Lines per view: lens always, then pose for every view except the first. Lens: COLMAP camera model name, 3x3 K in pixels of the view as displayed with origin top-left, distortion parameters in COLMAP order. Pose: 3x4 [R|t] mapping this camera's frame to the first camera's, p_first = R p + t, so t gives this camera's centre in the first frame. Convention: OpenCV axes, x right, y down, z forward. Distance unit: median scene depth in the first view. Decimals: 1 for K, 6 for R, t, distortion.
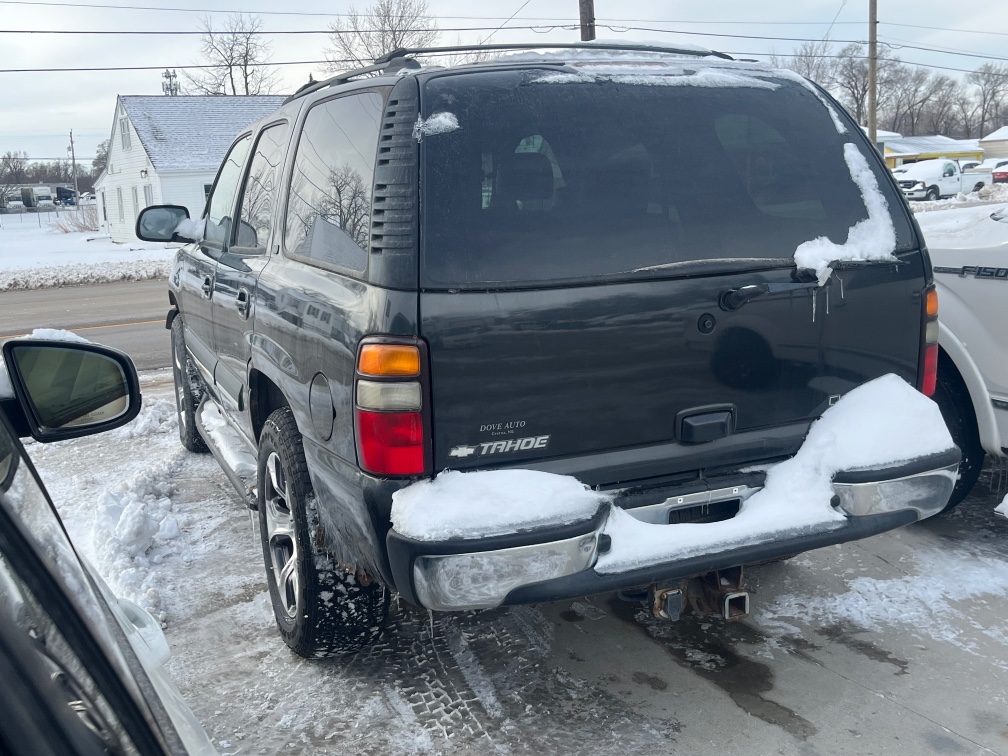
lens RADIAL K [[1034.0, 0, 504.1], [0, 1034.0, 373.4], [0, 0, 1]] dist [0.057922, 0.000000]
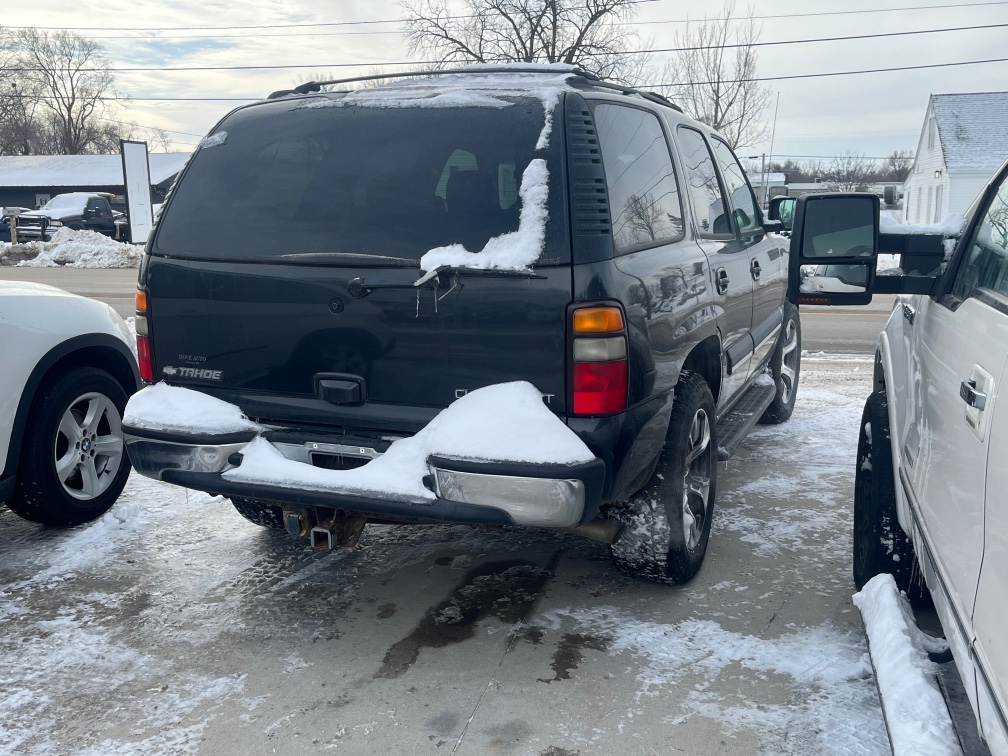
lens RADIAL K [[1034.0, 0, 504.7], [0, 1034.0, 380.5], [0, 0, 1]] dist [0.057922, 0.000000]
pose [[0.709890, 0.160796, -0.685712, 1.117613], [-0.155899, 0.985314, 0.069655, -0.072533], [0.686842, 0.057454, 0.724533, 0.247628]]
